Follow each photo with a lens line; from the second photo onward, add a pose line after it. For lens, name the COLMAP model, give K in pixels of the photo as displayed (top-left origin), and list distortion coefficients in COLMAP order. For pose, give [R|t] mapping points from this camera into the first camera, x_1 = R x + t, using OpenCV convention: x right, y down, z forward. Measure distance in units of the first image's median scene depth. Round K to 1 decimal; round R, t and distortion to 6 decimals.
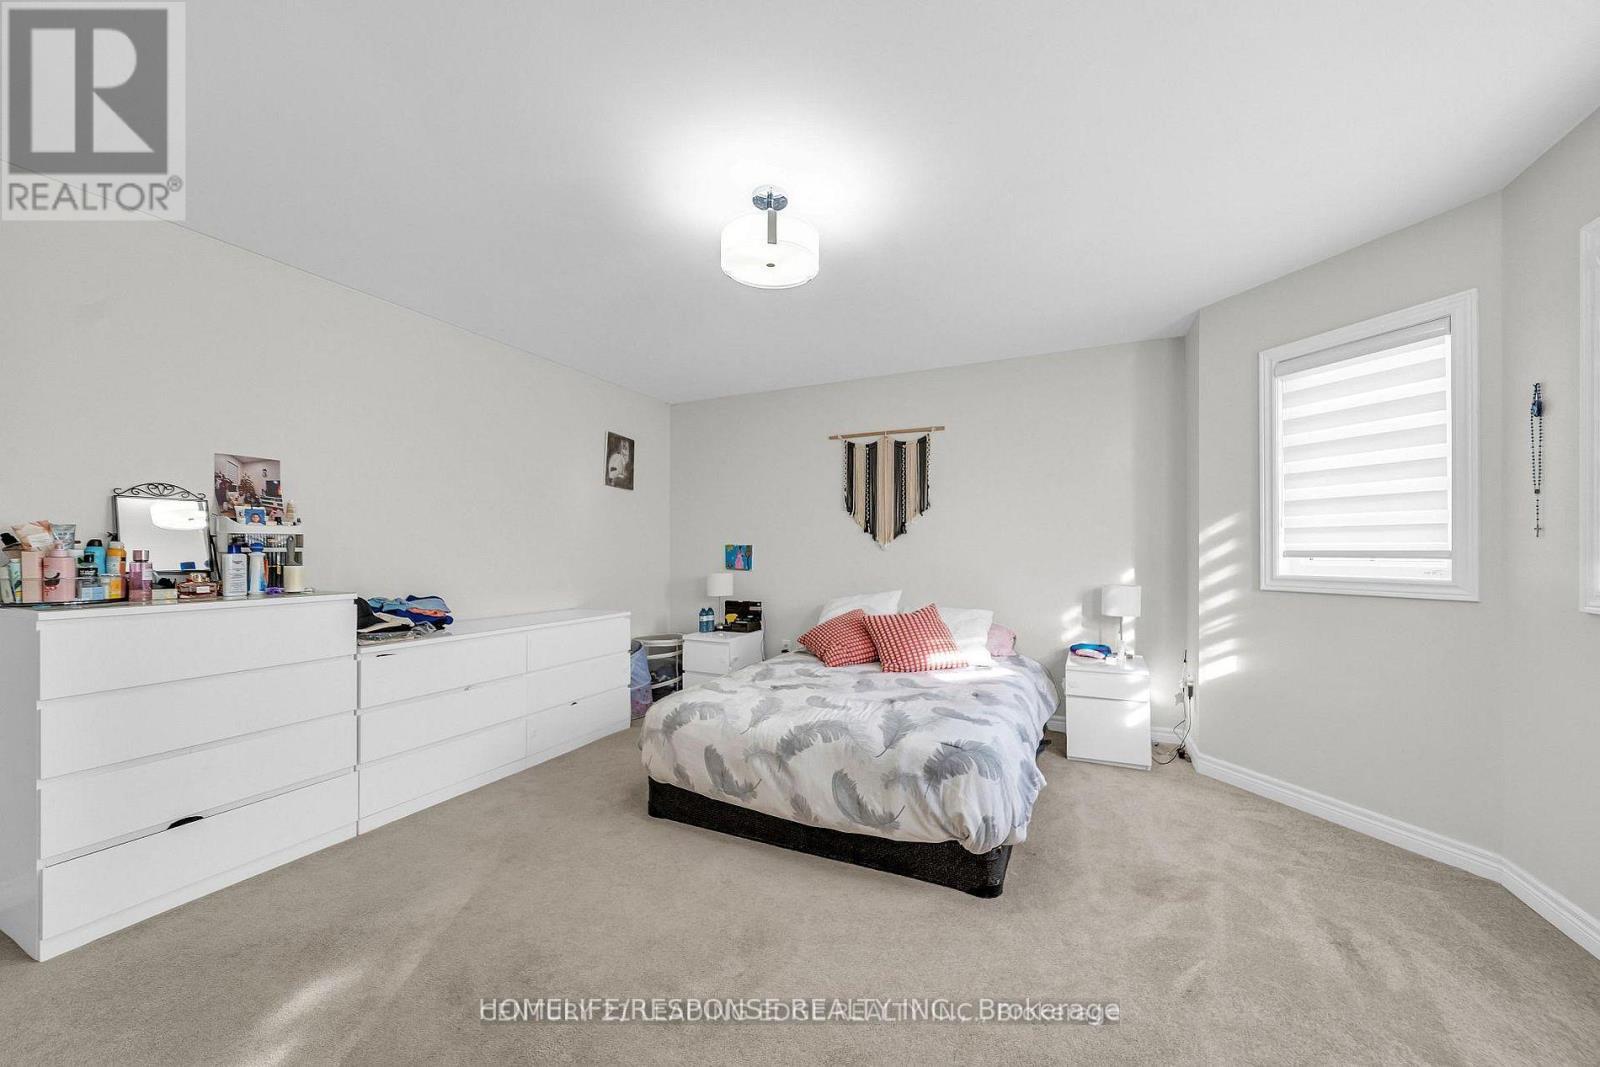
lens RADIAL K [[574.6, 0, 800.0], [0, 574.6, 533.5], [0, 0, 1]] dist [-0.001316, -0.000002]
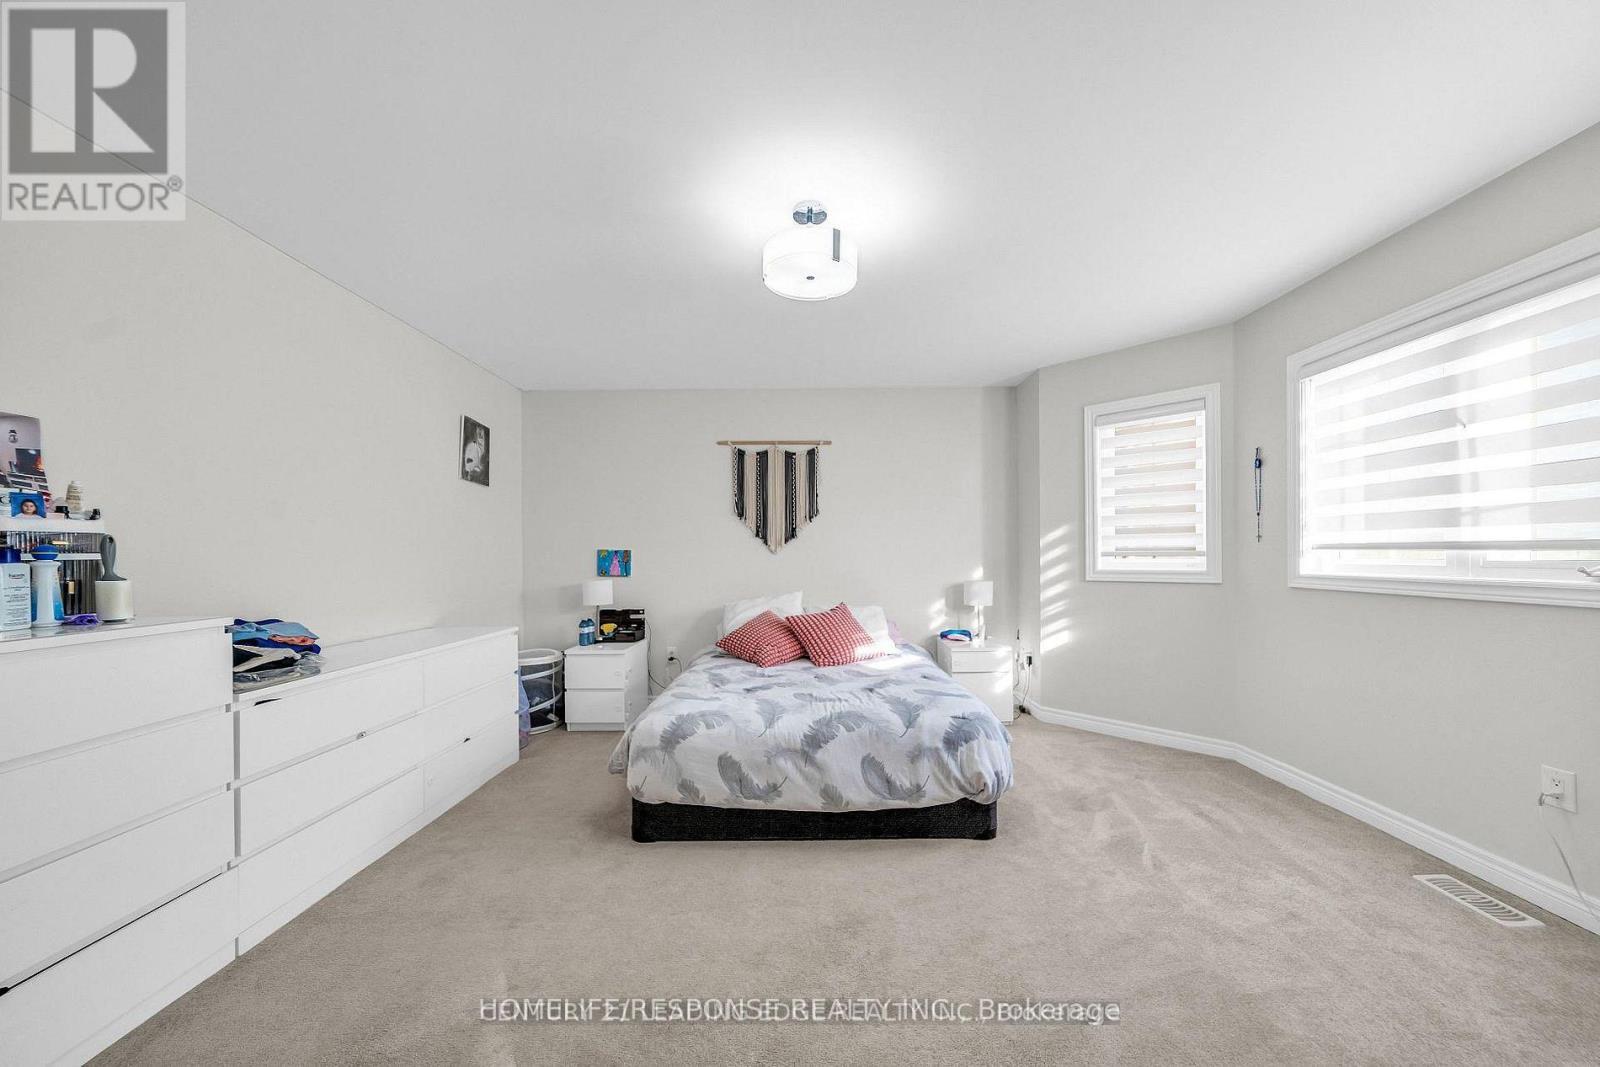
lens RADIAL K [[564.9, 0, 808.2], [0, 564.9, 539.9], [0, 0, 1]] dist [-0.000107, -0.000093]
pose [[0.906570, 0.004706, 0.422029, -0.374102], [-0.004965, 0.999988, -0.000486, 0.004702], [-0.422026, -0.001655, 0.906582, 0.059927]]
